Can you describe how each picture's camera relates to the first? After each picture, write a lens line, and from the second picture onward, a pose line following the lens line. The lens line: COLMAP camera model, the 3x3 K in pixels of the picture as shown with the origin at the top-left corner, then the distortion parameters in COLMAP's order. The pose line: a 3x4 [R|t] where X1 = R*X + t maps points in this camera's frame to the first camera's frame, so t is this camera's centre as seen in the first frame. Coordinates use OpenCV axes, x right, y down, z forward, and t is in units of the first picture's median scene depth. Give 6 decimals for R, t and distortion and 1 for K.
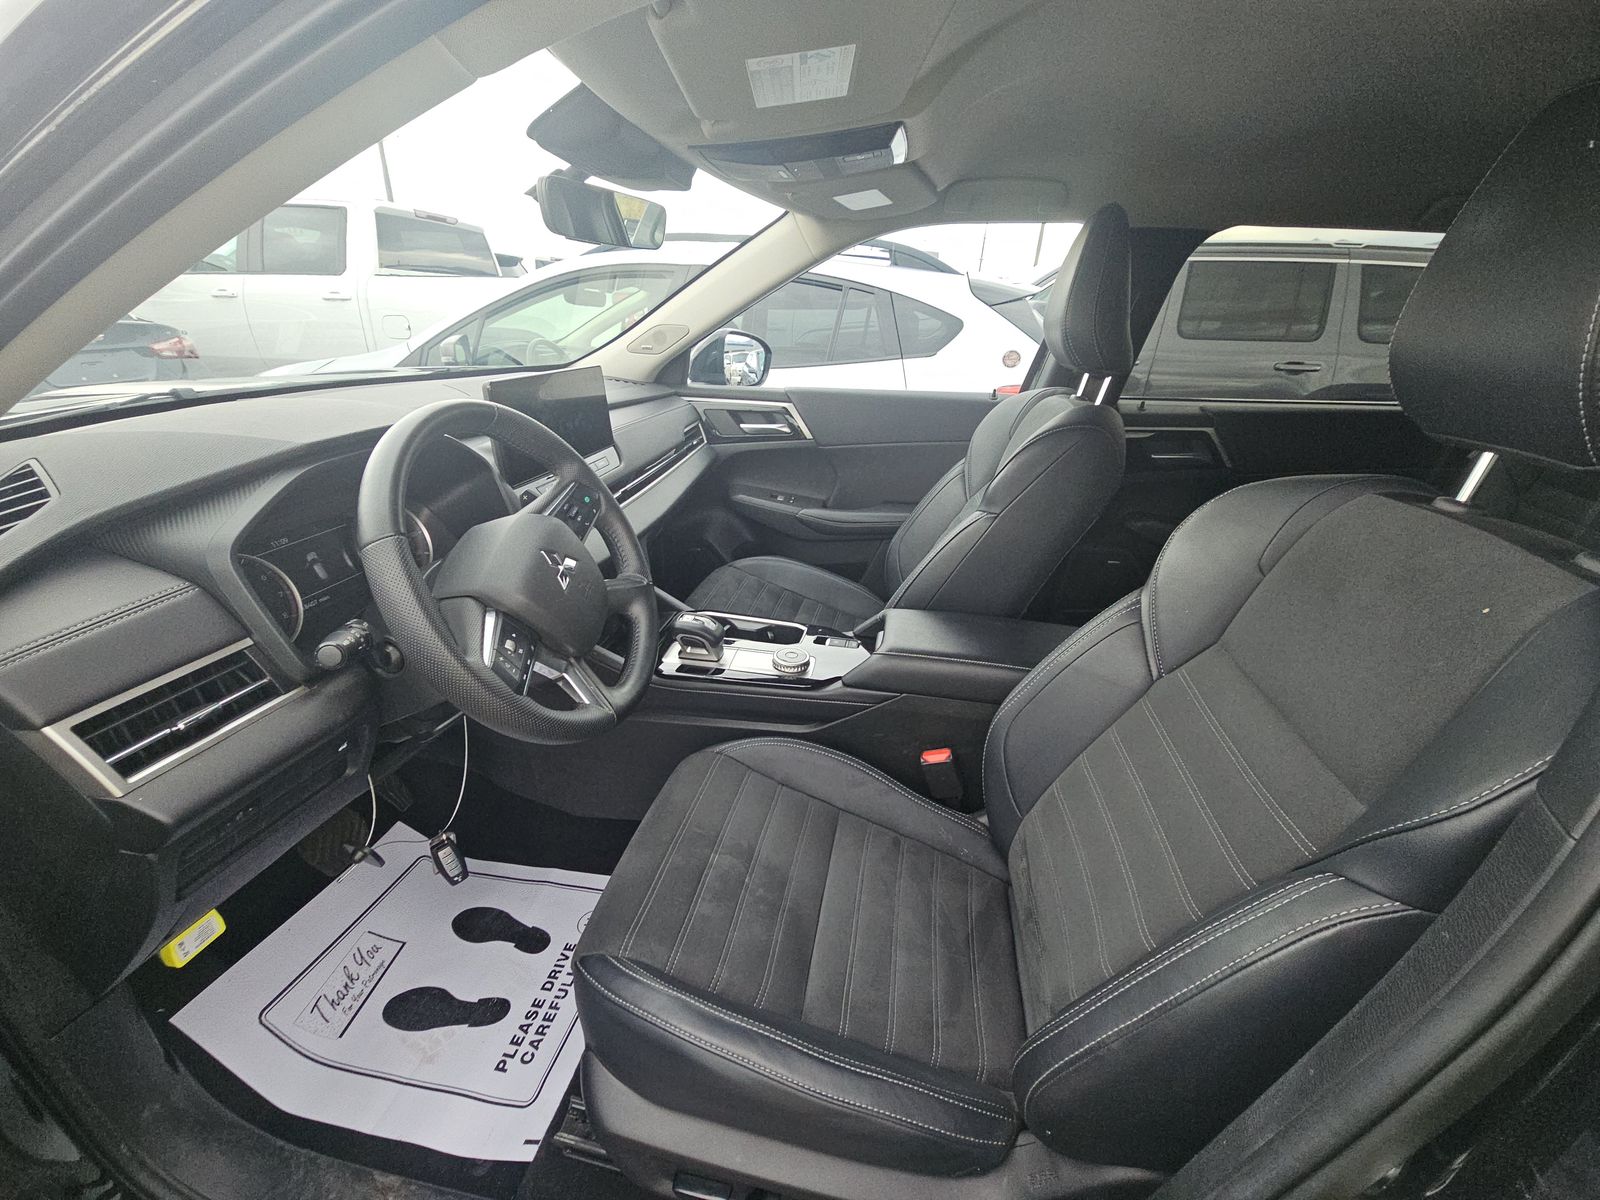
lens RADIAL K [[644.5, 0, 799.3], [0, 644.5, 602.6], [0, 0, 1]] dist [-0.002208, -0.000508]
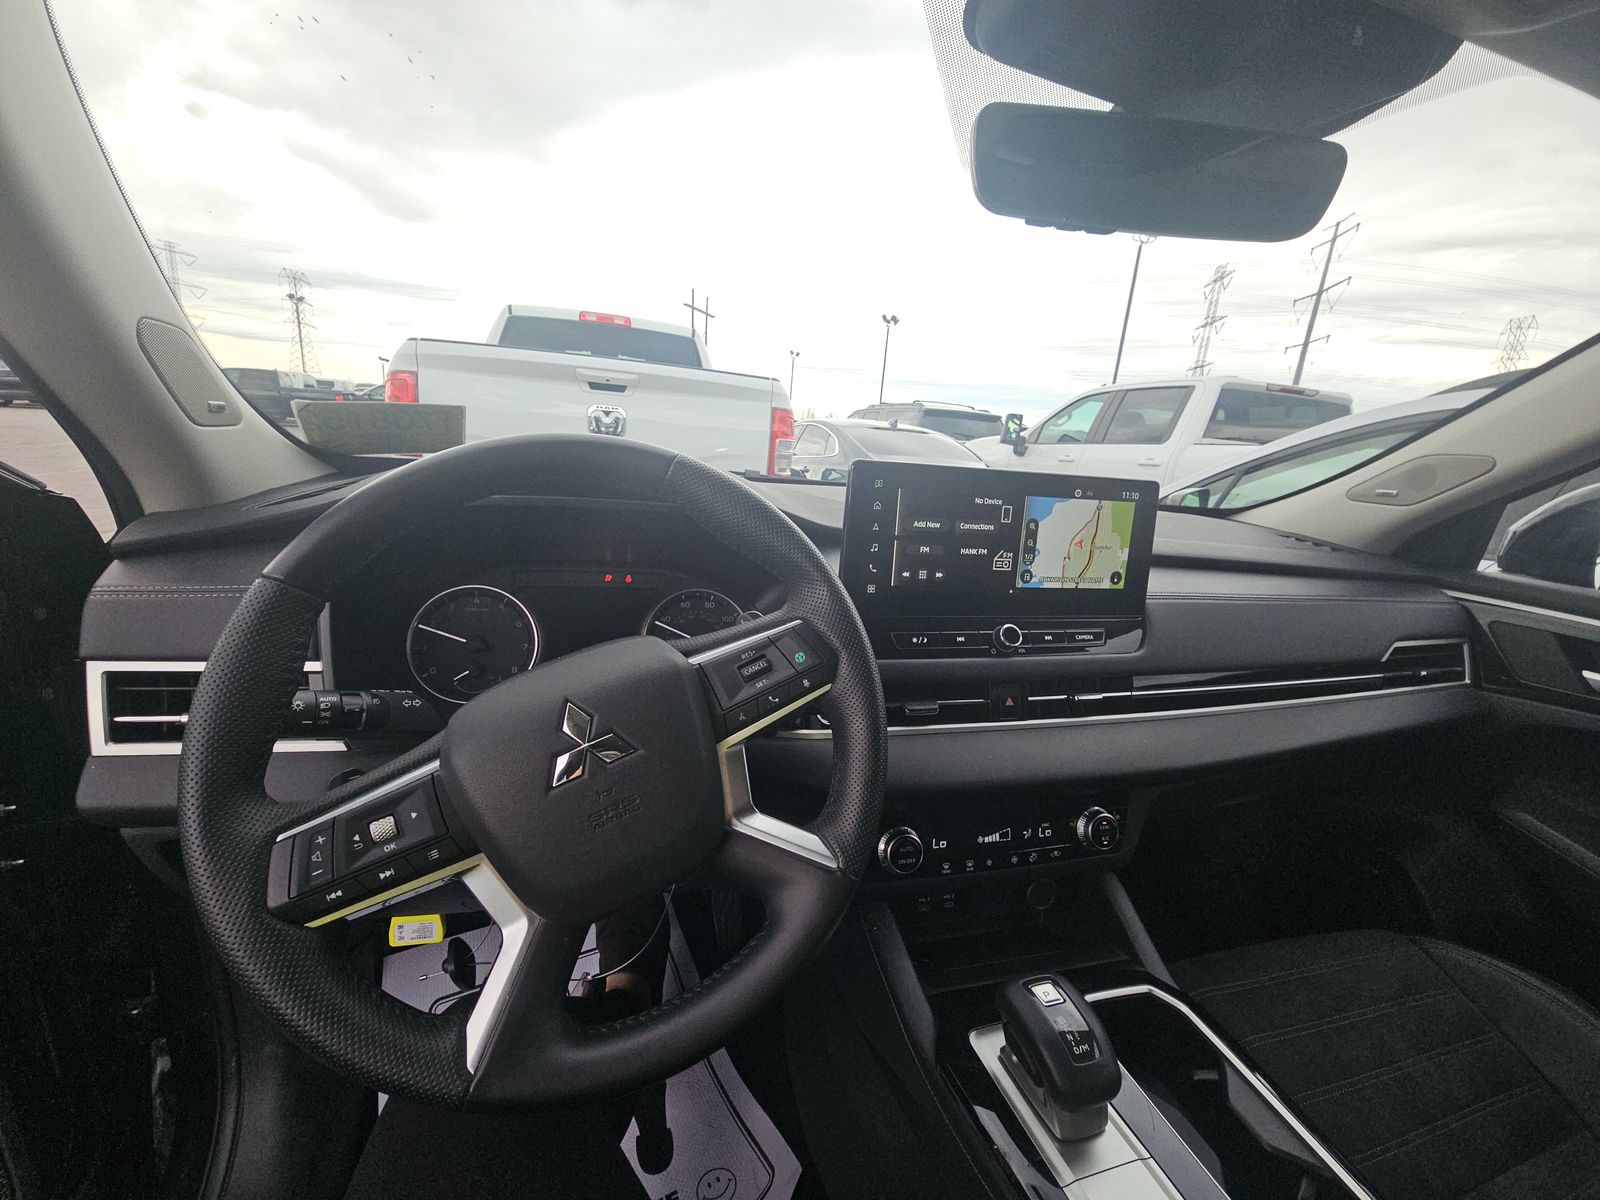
lens RADIAL K [[644.5, 0, 792.3], [0, 644.5, 595.8], [0, 0, 1]] dist [-0.002208, -0.000508]
pose [[0.422793, 0.196760, -0.884608, 0.058823], [-0.417540, 0.908655, 0.002548, -0.100044], [0.804305, 0.368282, 0.466328, 0.355739]]
